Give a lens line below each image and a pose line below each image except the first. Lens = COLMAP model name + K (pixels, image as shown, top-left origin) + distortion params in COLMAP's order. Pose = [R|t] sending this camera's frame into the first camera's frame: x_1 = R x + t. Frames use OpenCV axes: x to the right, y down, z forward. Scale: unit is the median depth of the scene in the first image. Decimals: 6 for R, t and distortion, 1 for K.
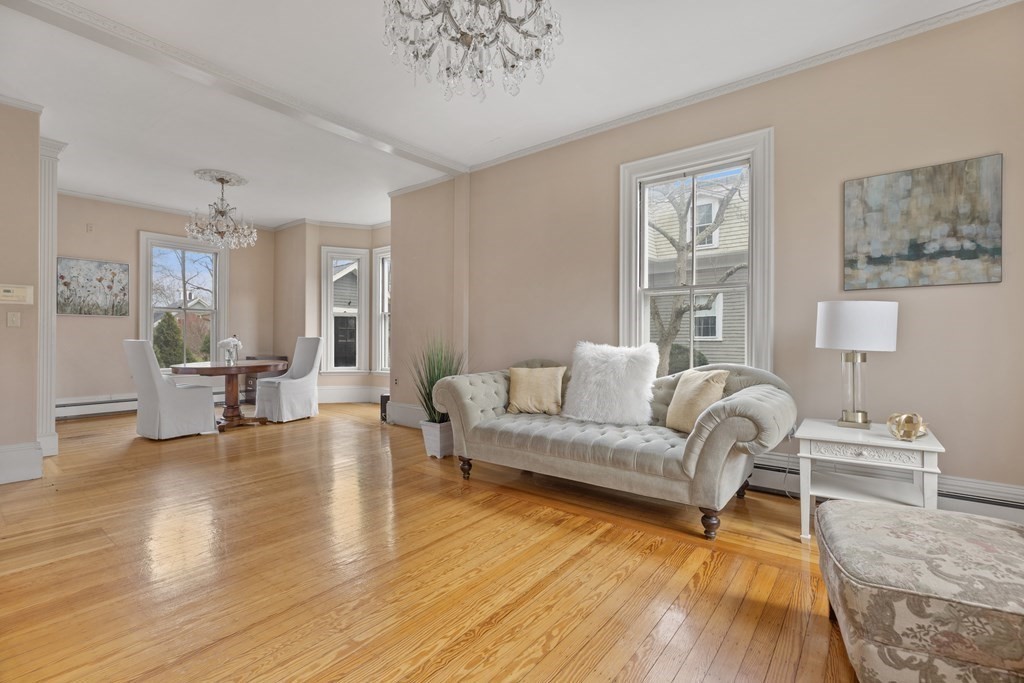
lens RADIAL K [[460.6, 0, 514.6], [0, 460.6, 340.9], [0, 0, 1]] dist [-0.009601, 0.004079]
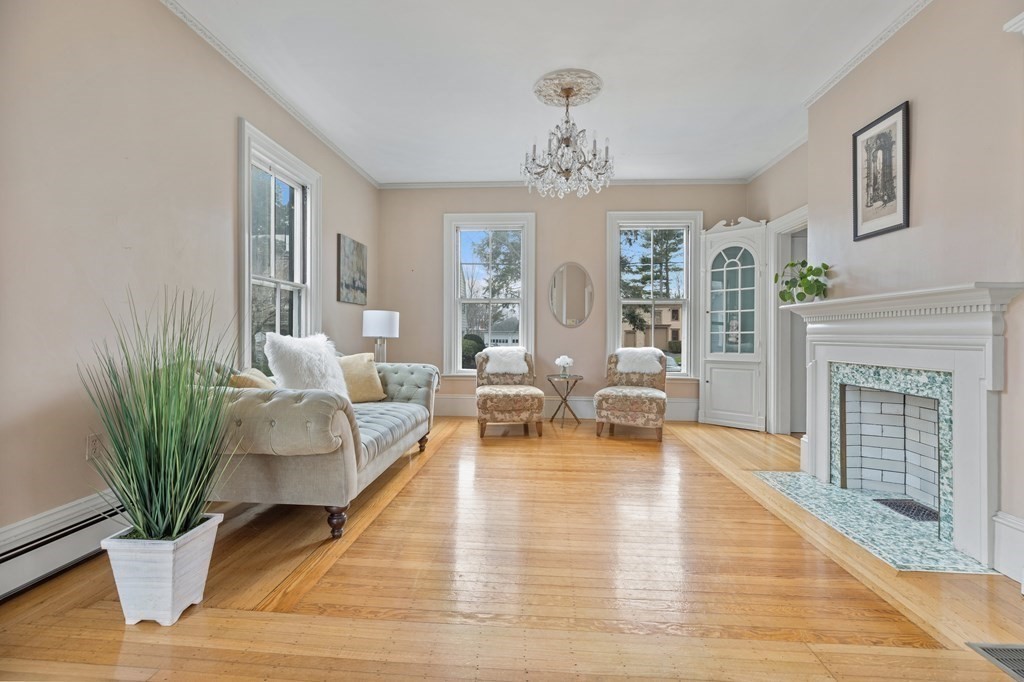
lens RADIAL K [[460.6, 0, 517.1], [0, 460.6, 336.9], [0, 0, 1]] dist [-0.009601, 0.004079]
pose [[-0.566701, -0.011505, 0.823843, -1.042313], [-0.010579, 0.999922, 0.006687, -0.001394], [-0.823855, -0.004926, -0.566778, 1.507356]]
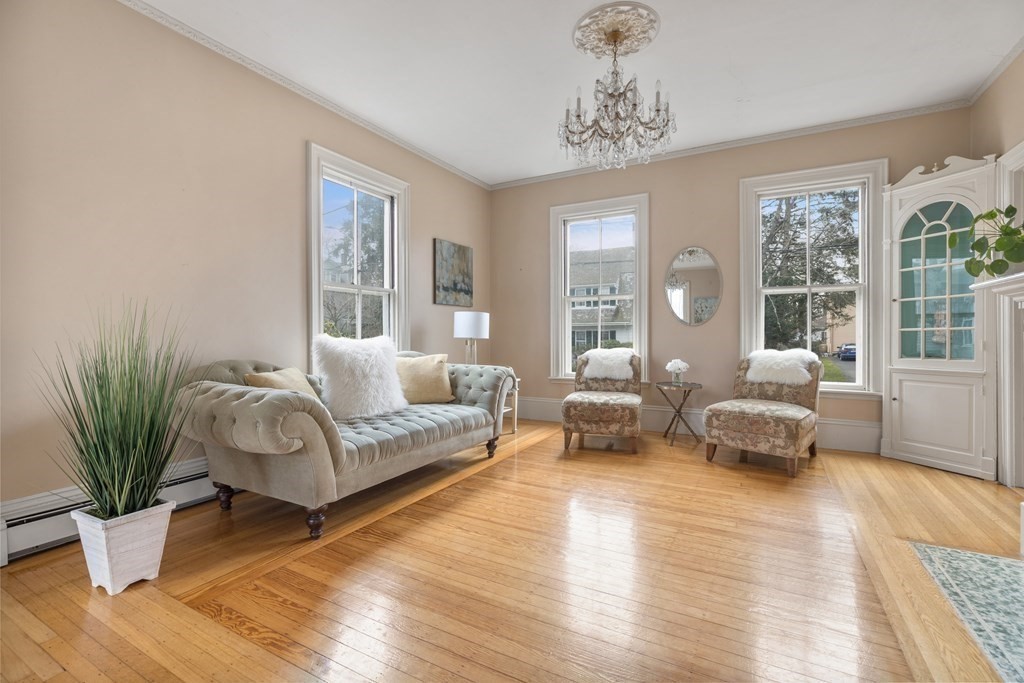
lens RADIAL K [[460.6, 0, 516.4], [0, 460.6, 337.8], [0, 0, 1]] dist [-0.009601, 0.004079]
pose [[-0.166020, -0.009464, 0.986077, -1.056724], [-0.000998, 0.999955, 0.009429, -0.001771], [-0.986122, 0.000581, -0.166022, 1.062151]]
